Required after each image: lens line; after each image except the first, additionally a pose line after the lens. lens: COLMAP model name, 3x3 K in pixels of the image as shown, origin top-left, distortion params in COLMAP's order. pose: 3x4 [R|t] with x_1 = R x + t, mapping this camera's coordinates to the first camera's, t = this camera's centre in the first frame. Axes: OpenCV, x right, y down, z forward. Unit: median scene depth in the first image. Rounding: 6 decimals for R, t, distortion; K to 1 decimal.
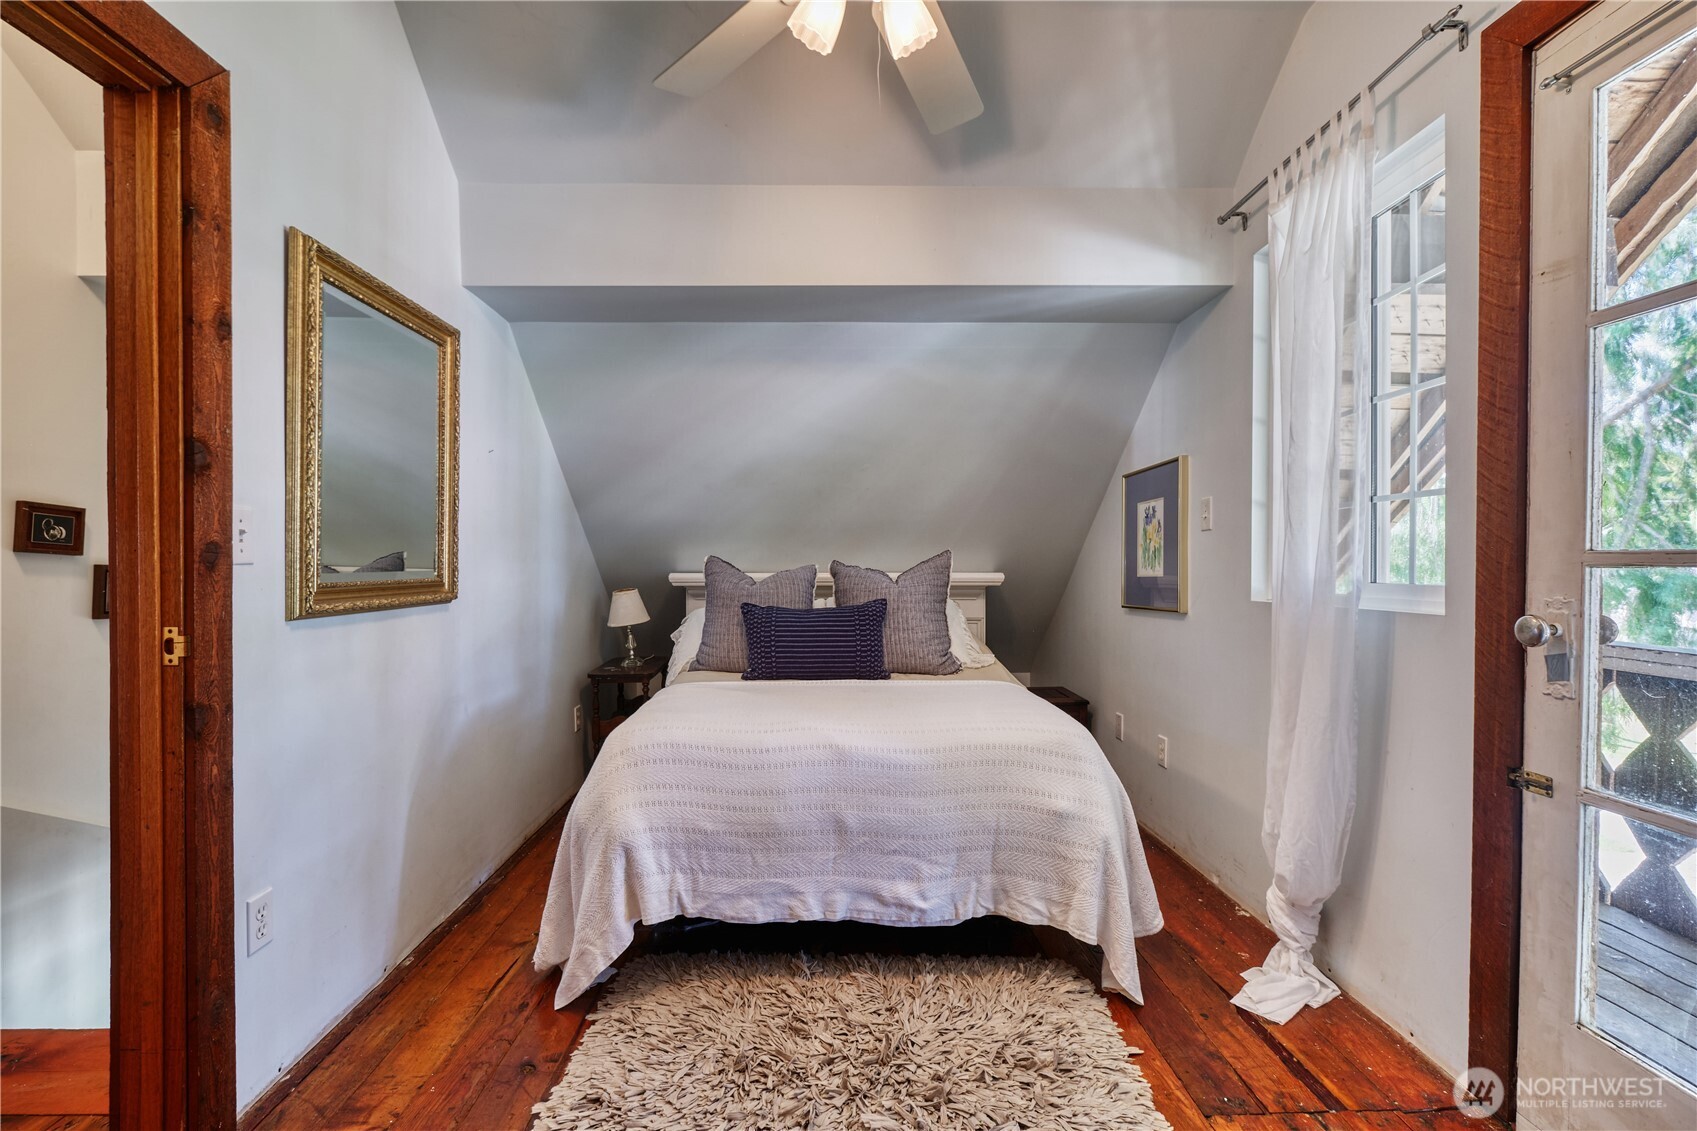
lens RADIAL K [[750.4, 0, 835.8], [0, 750.4, 570.7], [0, 0, 1]] dist [-0.002877, -0.002078]
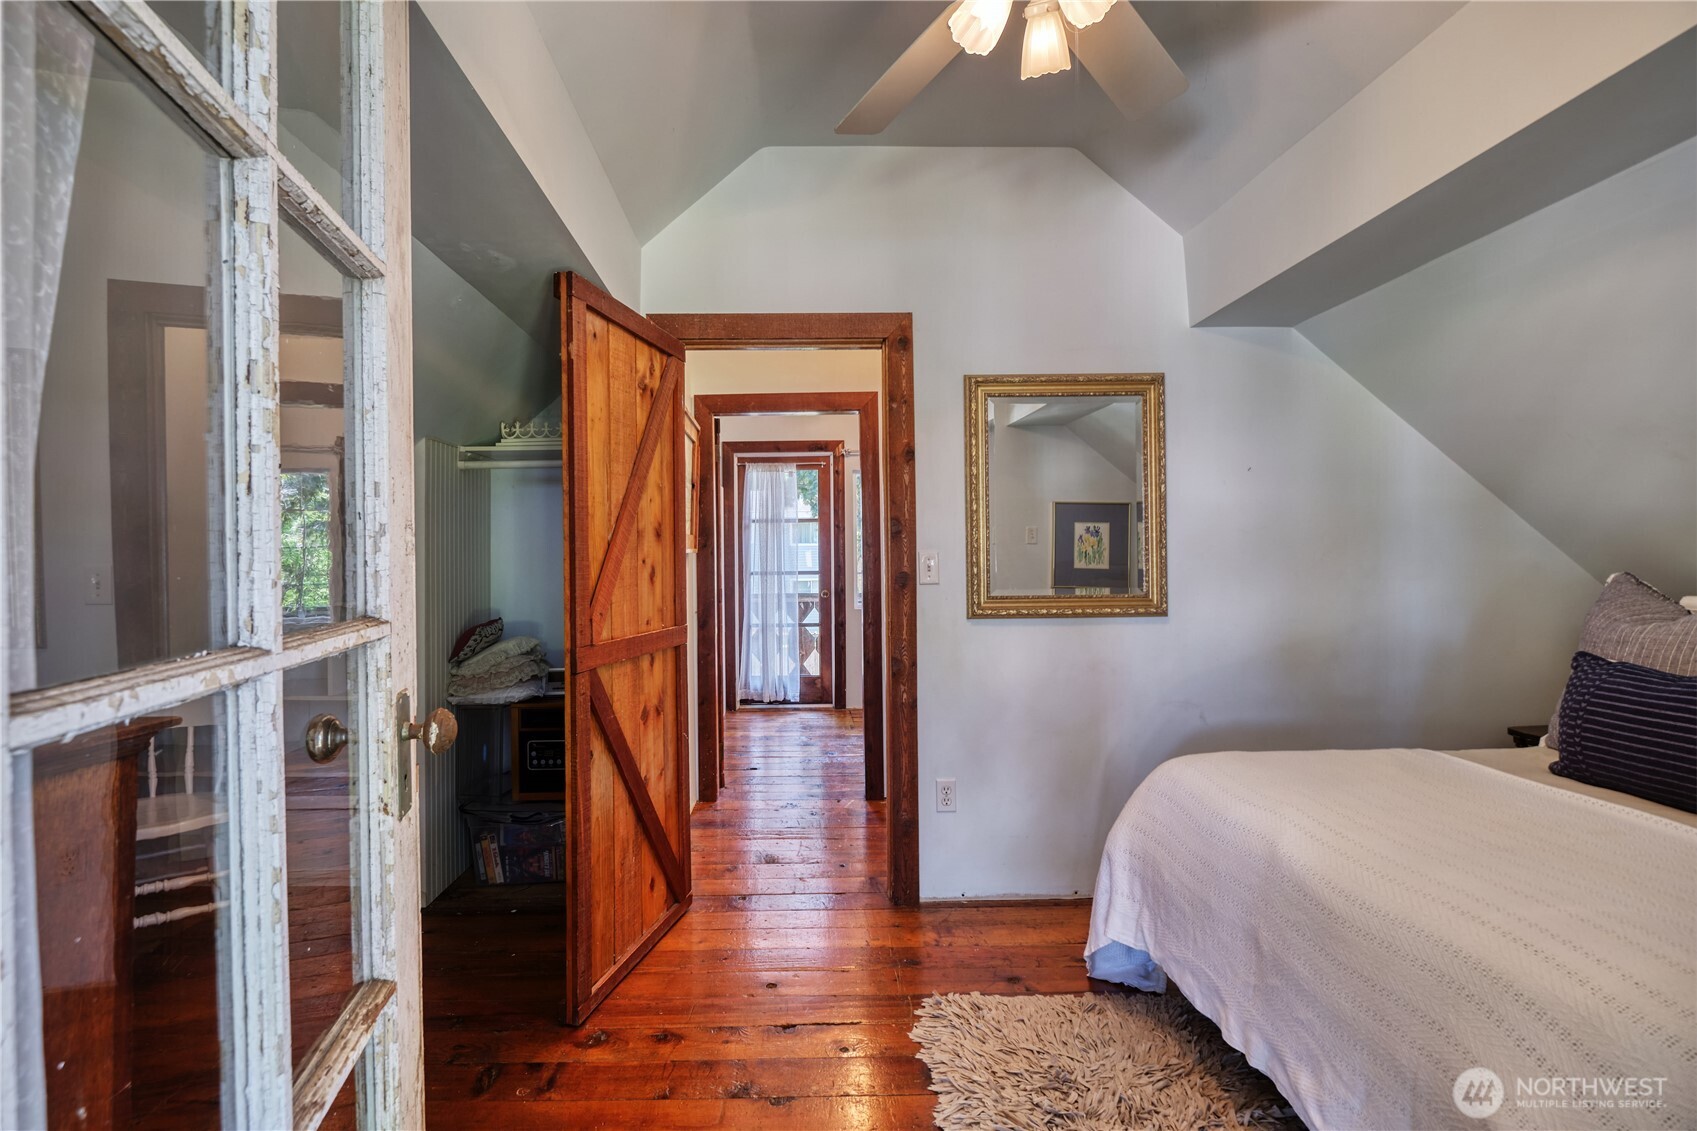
lens RADIAL K [[788.1, 0, 810.7], [0, 788.1, 558.3], [0, 0, 1]] dist [-0.020780, -0.000412]
pose [[-0.005661, -0.001149, -0.999983, 0.781350], [-0.002195, 0.999997, -0.001137, -0.049314], [0.999982, 0.002188, -0.005663, 0.548053]]
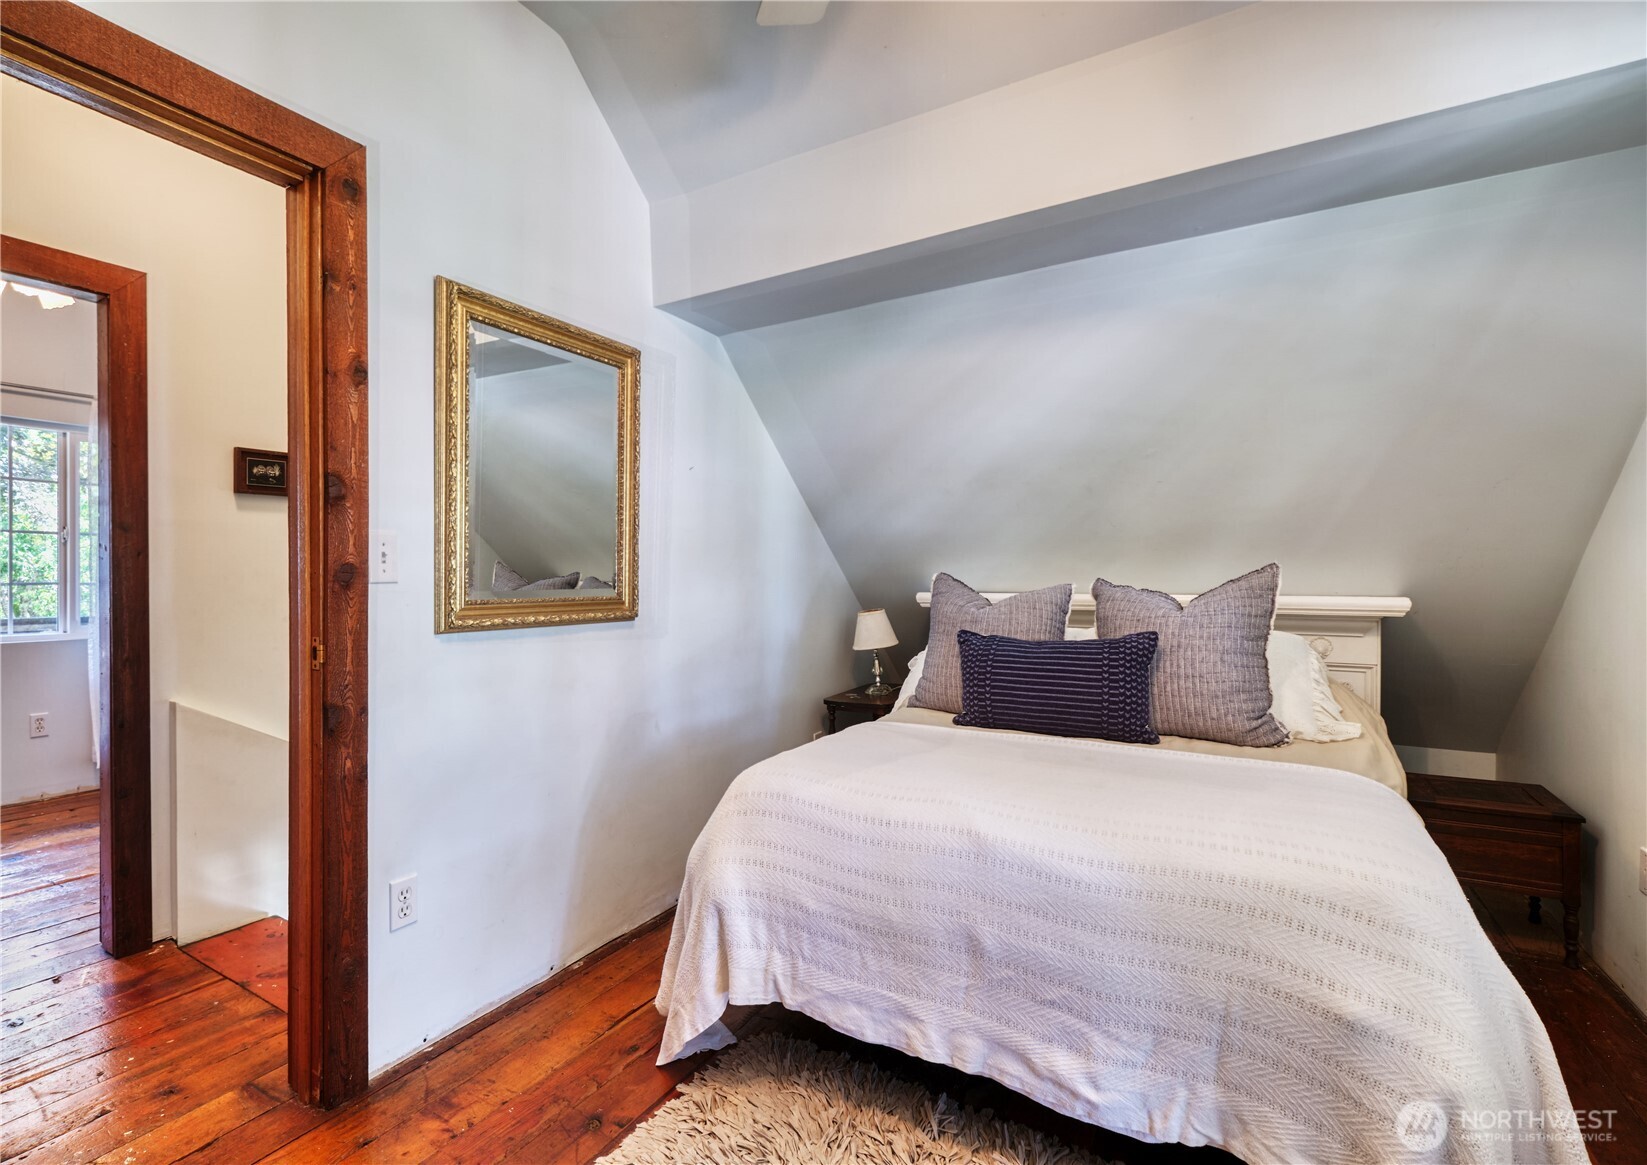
lens RADIAL K [[772.7, 0, 784.0], [0, 772.7, 585.9], [0, 0, 1]] dist [0.000432, -0.004947]
pose [[0.834227, 0.006428, -0.551383, 0.261693], [-0.007265, 0.999973, 0.000665, -0.006855], [0.551373, 0.003452, 0.834252, 0.271821]]
